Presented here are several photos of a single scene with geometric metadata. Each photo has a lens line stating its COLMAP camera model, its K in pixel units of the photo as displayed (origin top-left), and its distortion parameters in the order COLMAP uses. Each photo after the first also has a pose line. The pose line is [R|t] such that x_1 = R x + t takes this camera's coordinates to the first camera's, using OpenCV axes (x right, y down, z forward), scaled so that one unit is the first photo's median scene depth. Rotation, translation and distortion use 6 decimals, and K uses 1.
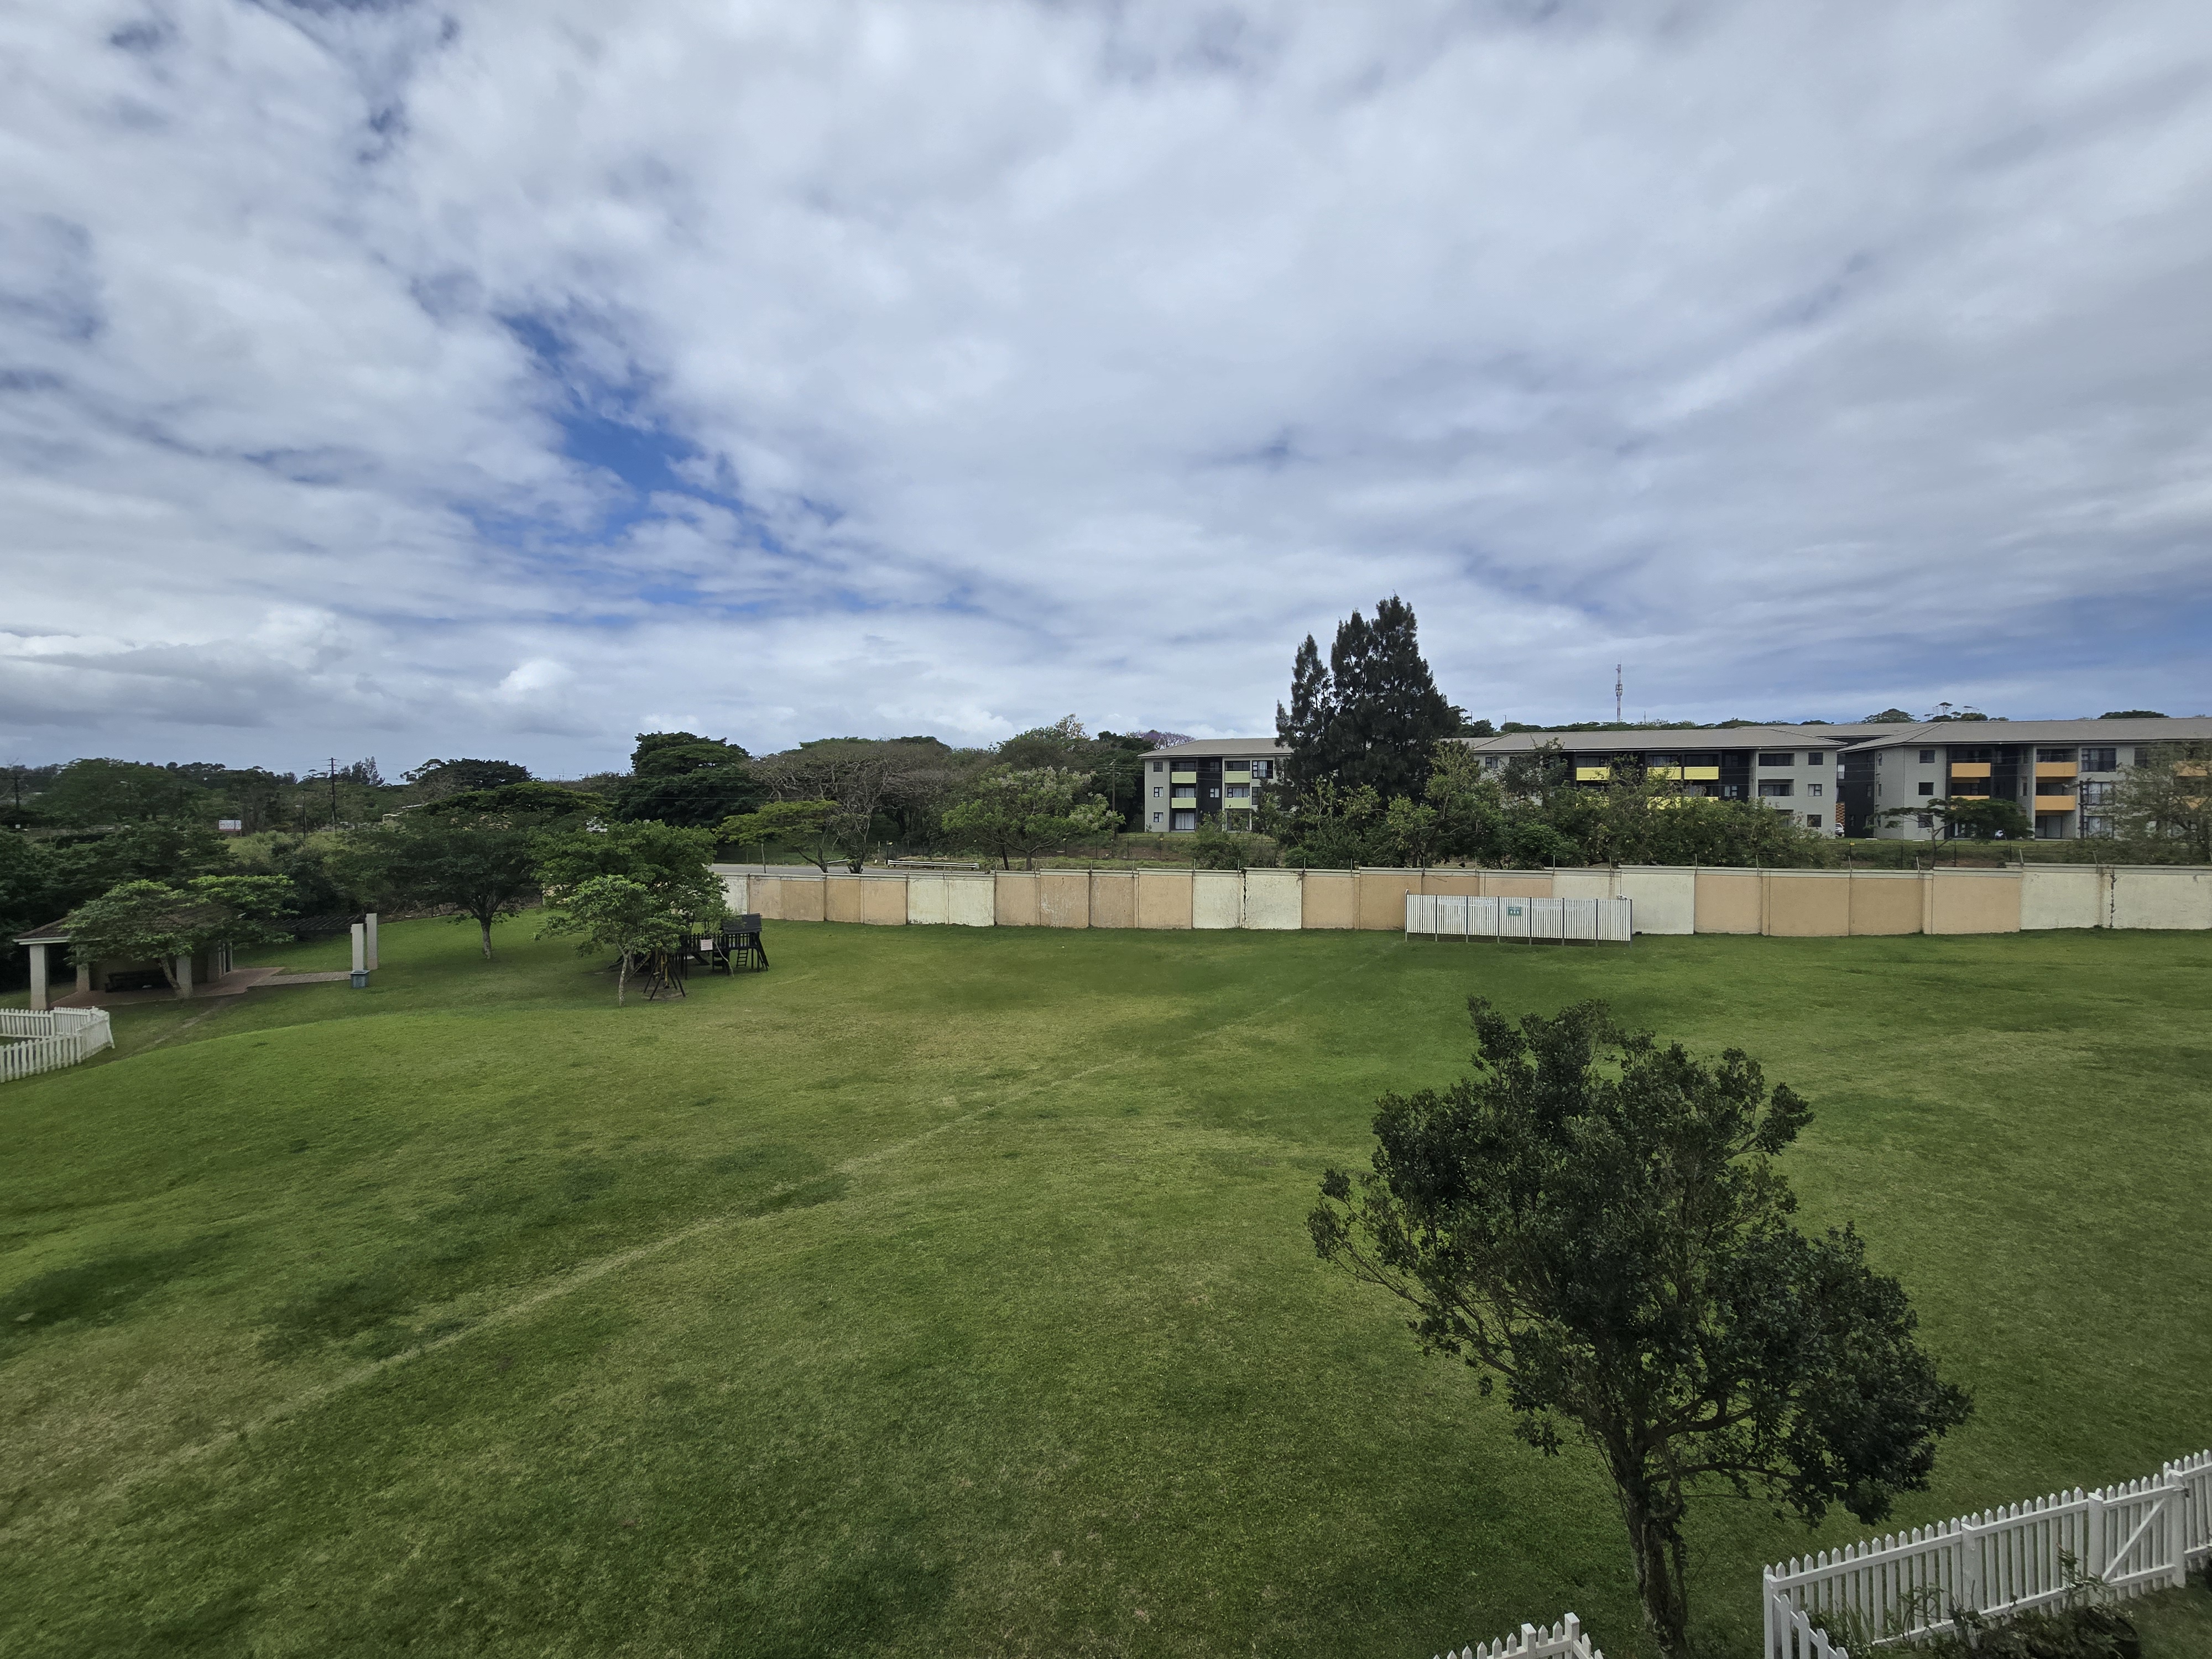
lens RADIAL K [[909.8, 0, 1114.8], [0, 909.8, 827.8], [0, 0, 1]] dist [0.000361, -0.000397]
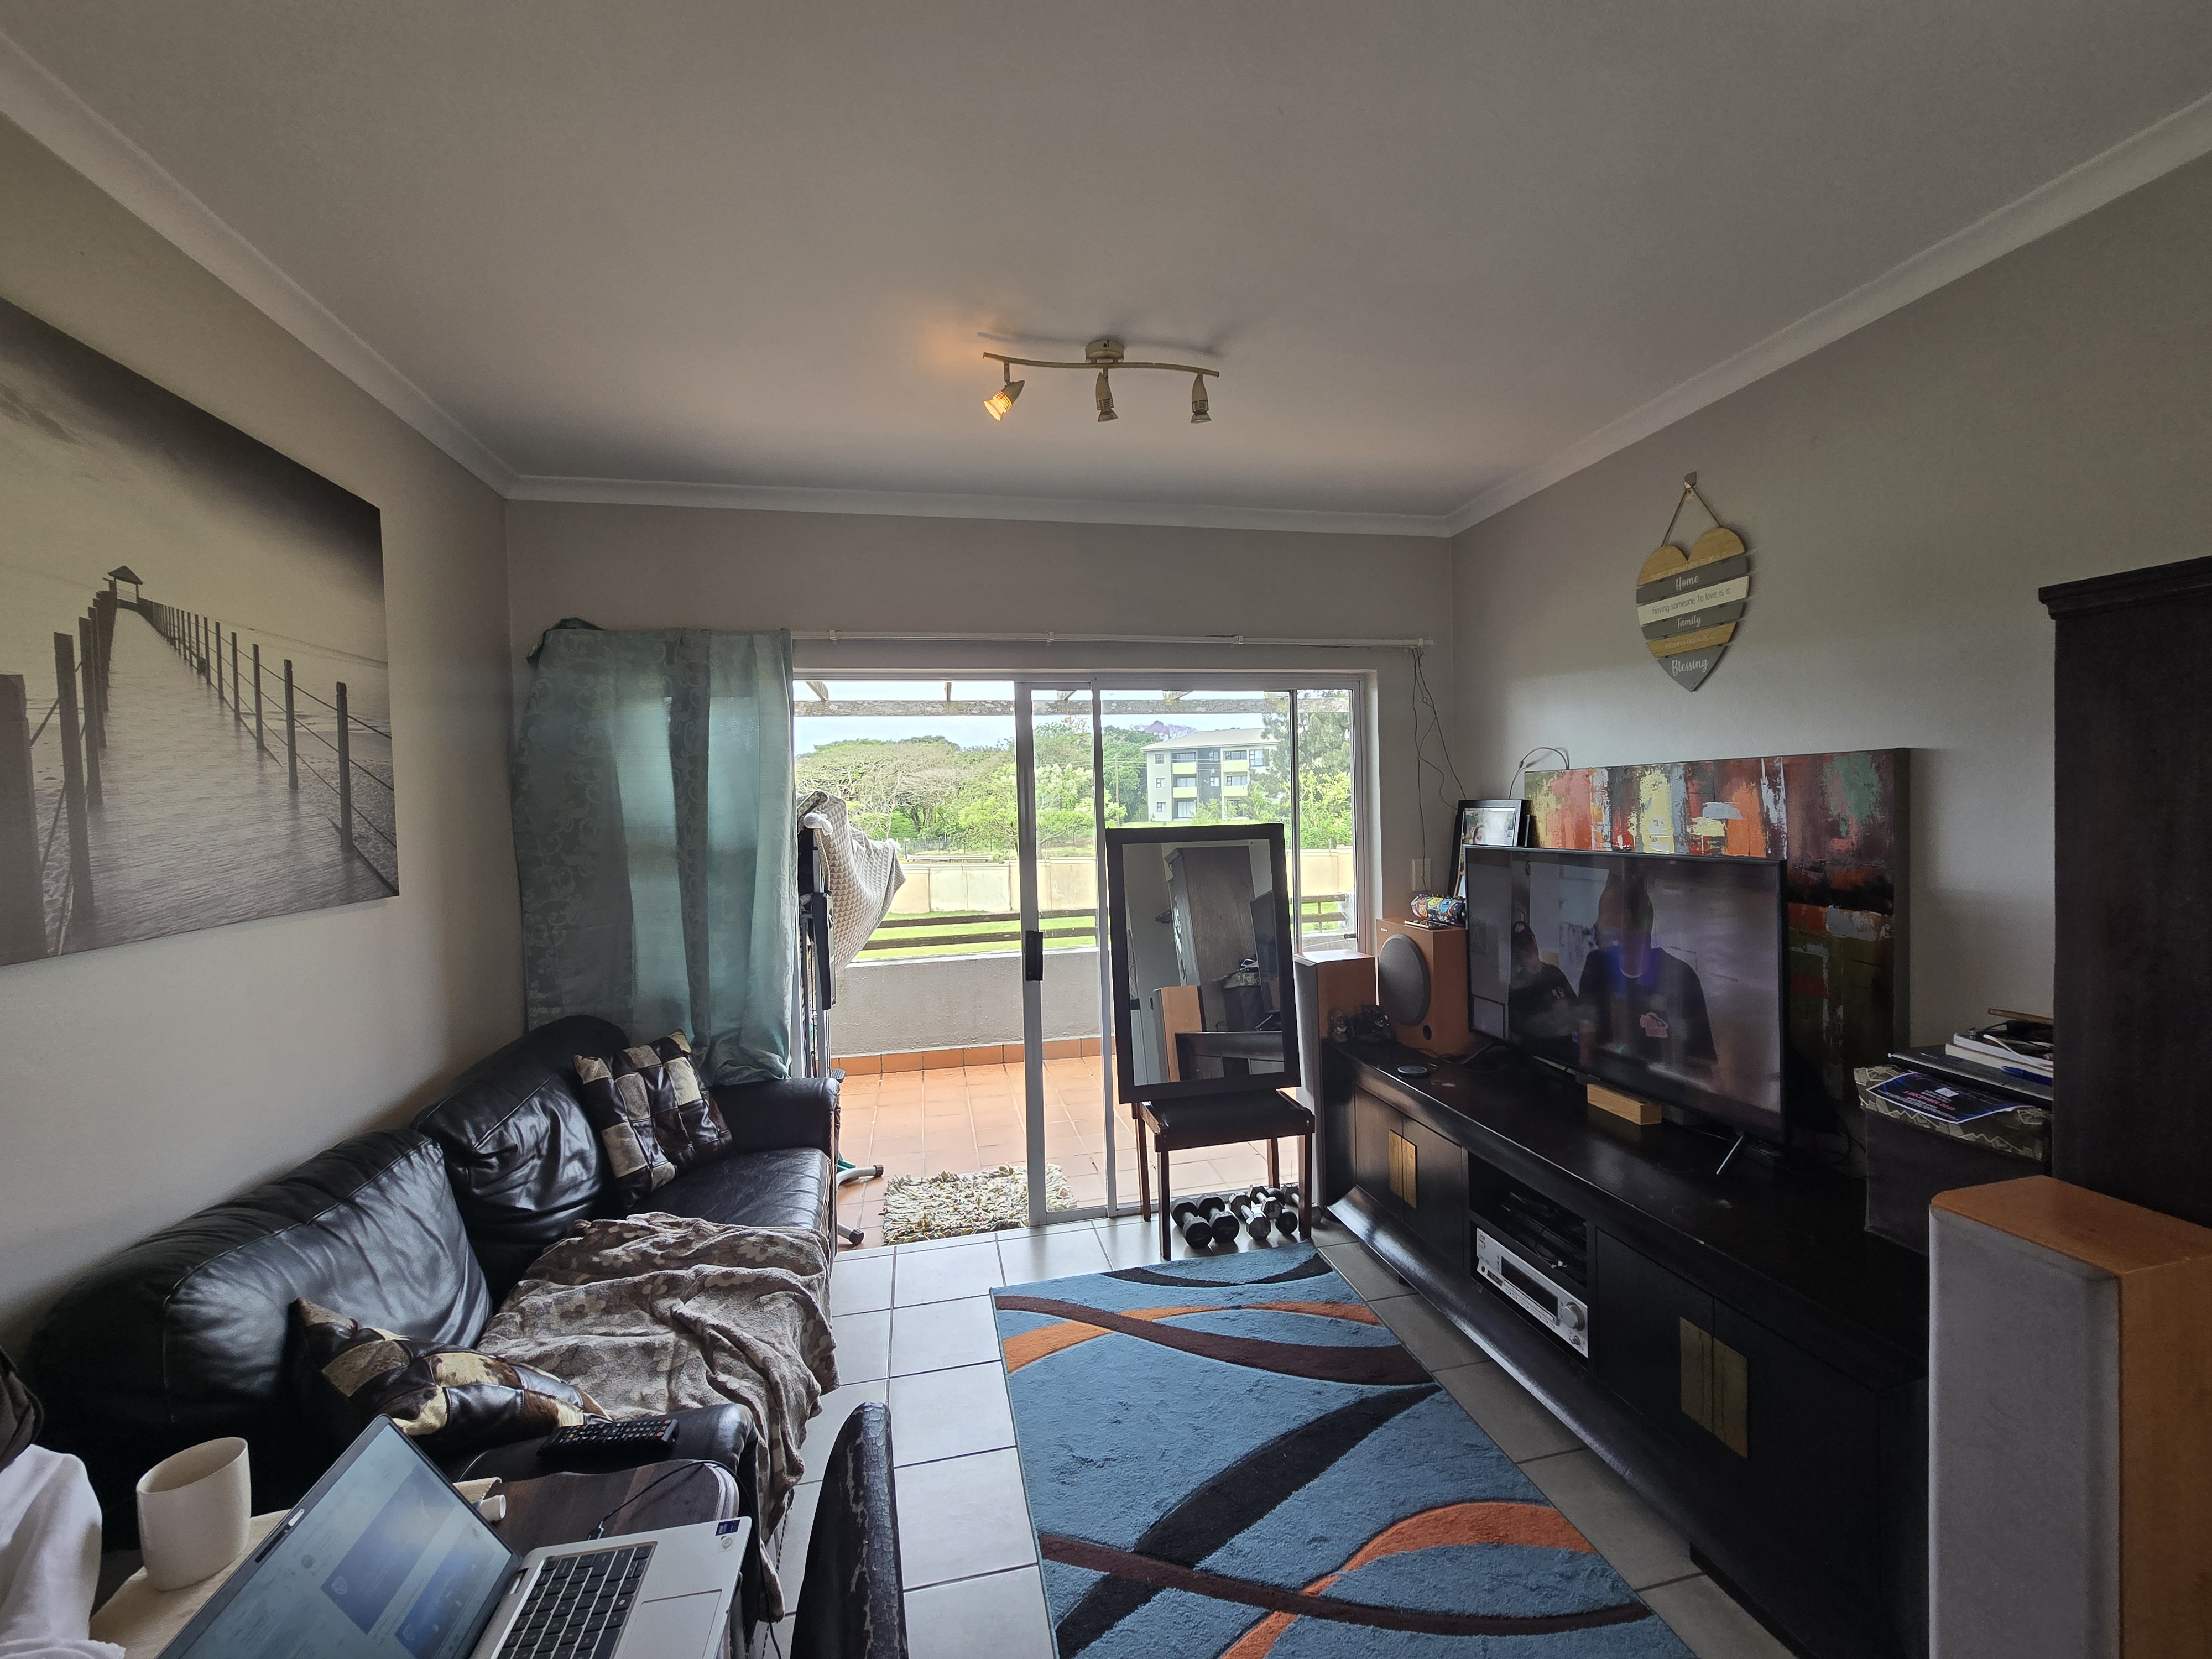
lens RADIAL K [[913.2, 0, 1116.0], [0, 913.2, 842.0], [0, 0, 1]] dist [-0.000252, 0.000186]
pose [[0.999451, -0.031747, -0.009494, 0.009951], [0.031980, 0.999161, 0.025578, 0.000358], [0.008674, -0.025868, 0.999628, -0.112250]]
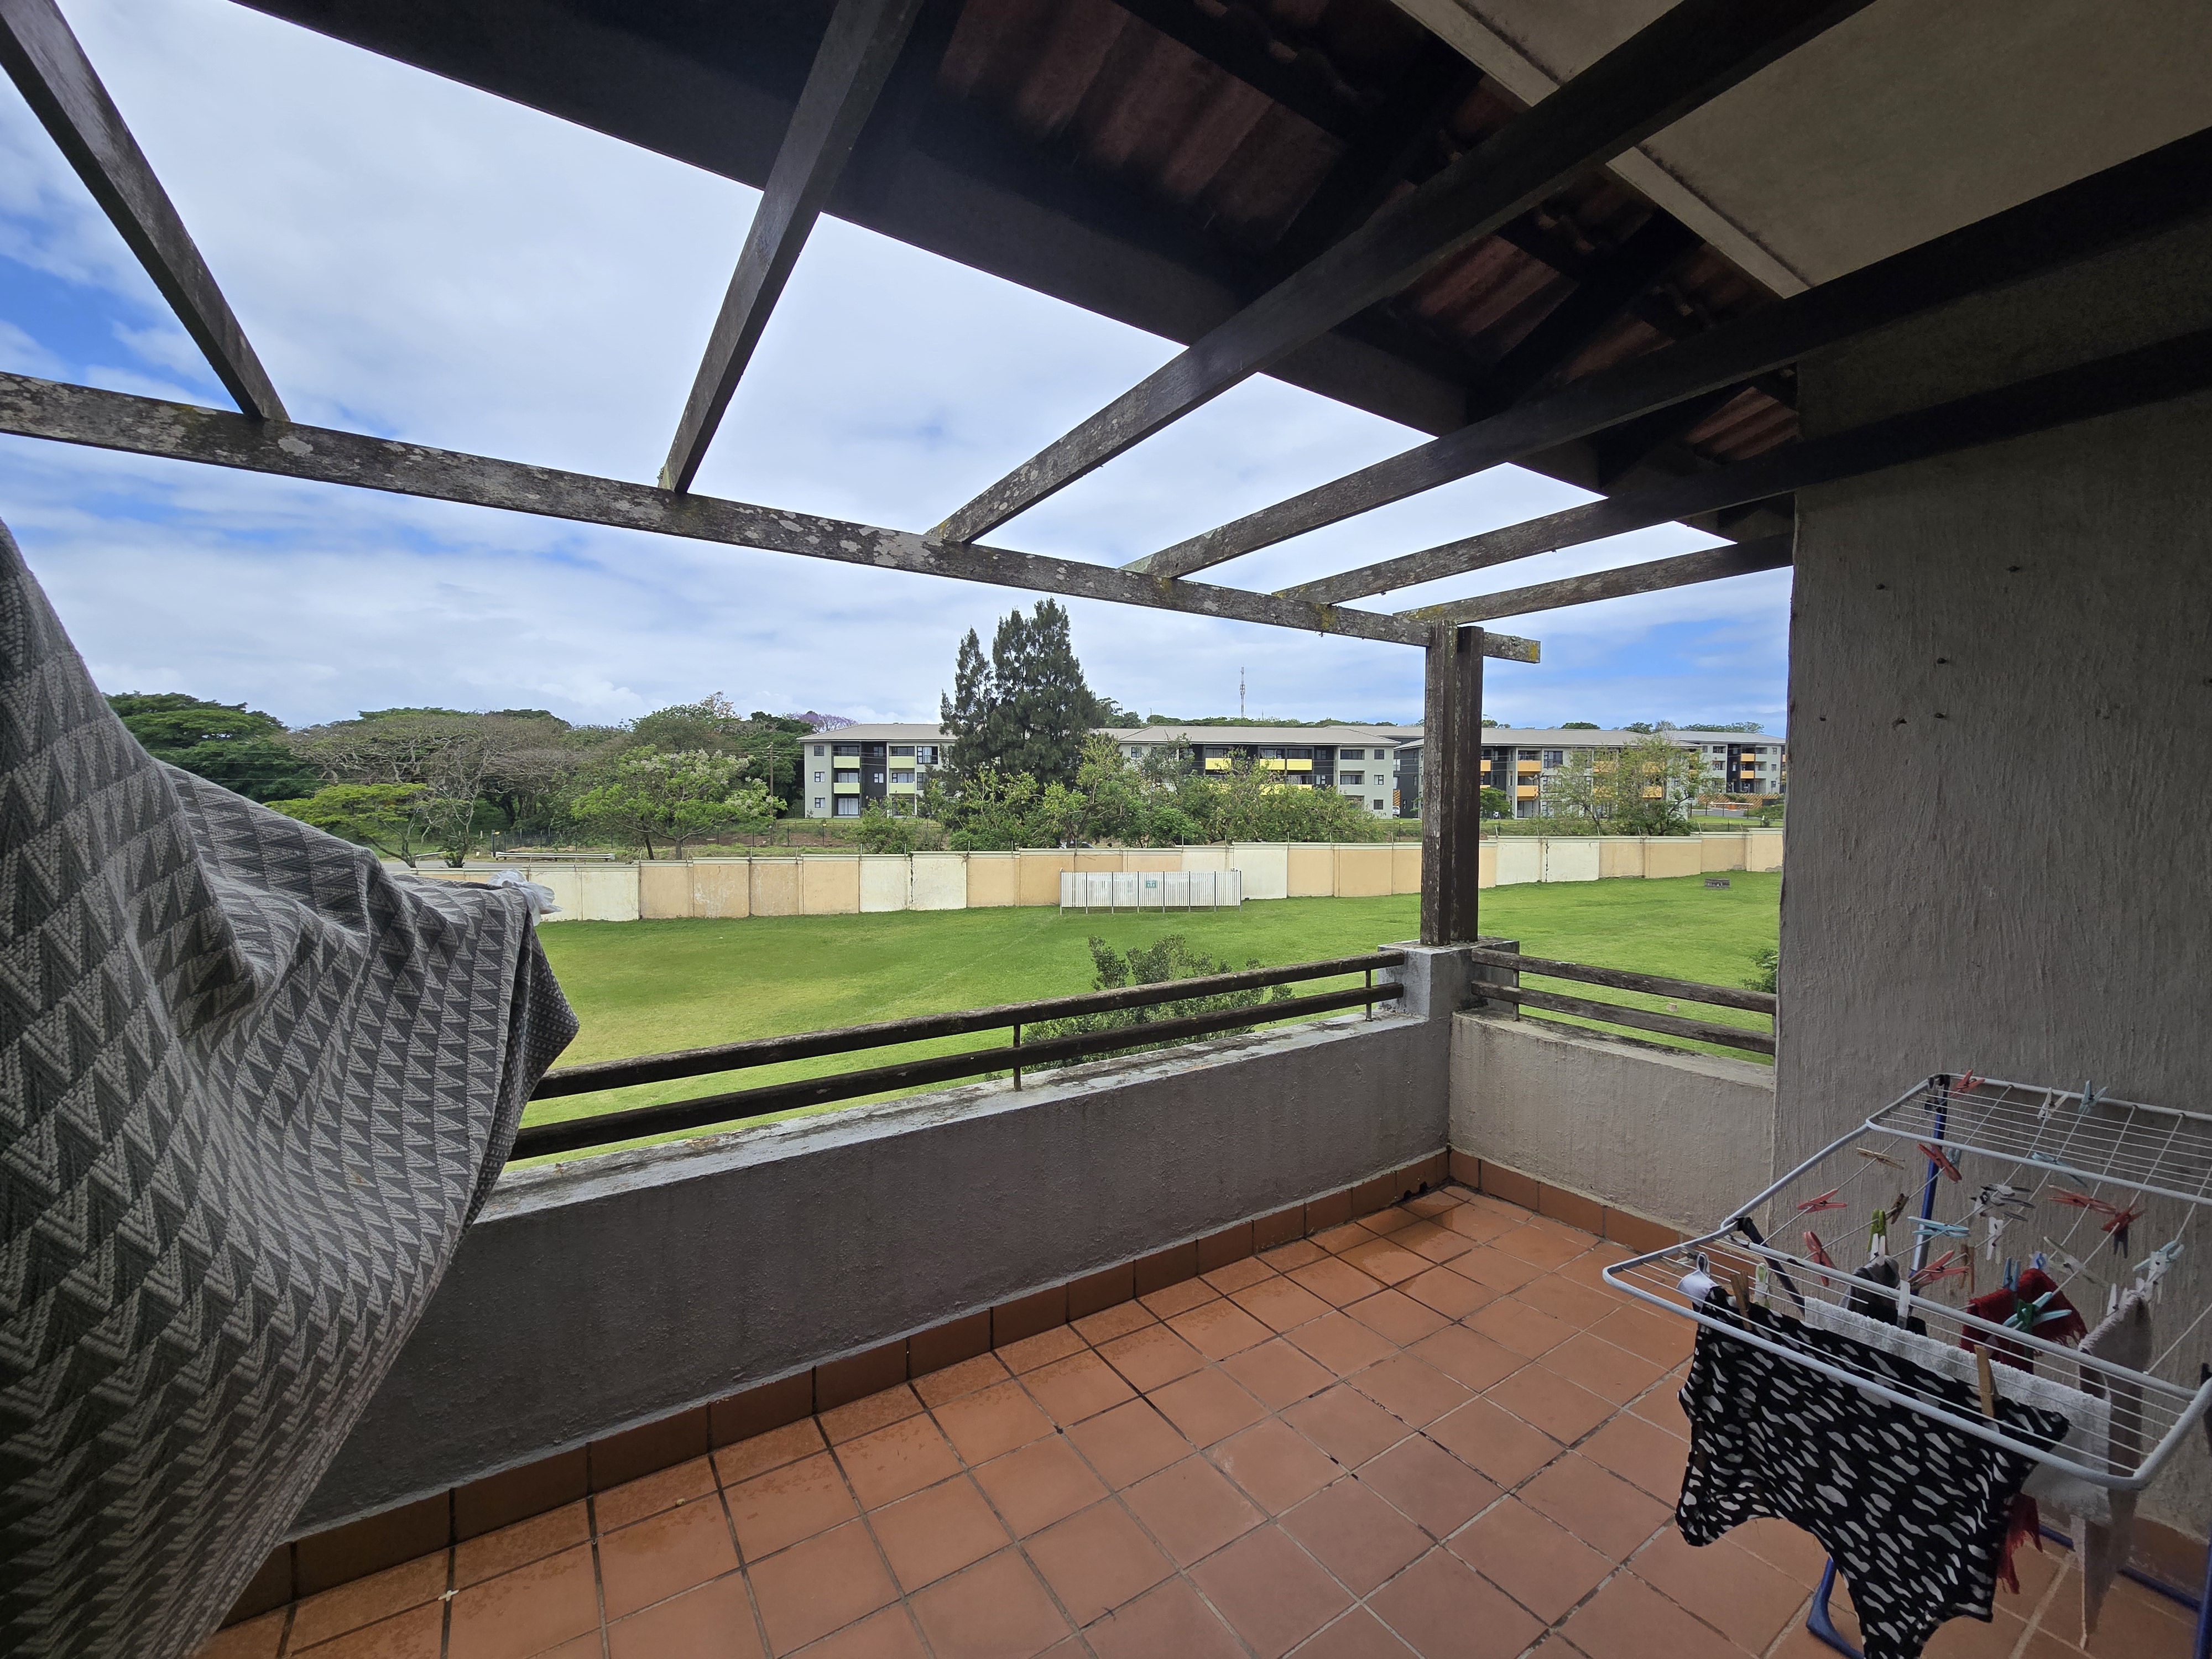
lens RADIAL K [[909.4, 0, 1115.6], [0, 909.4, 830.1], [0, 0, 1]] dist [-0.000762, 0.000940]
pose [[0.934020, -0.012208, 0.357012, -0.008538], [0.005412, 0.999785, 0.020027, 0.000229], [-0.357180, -0.016774, 0.933885, -0.043119]]
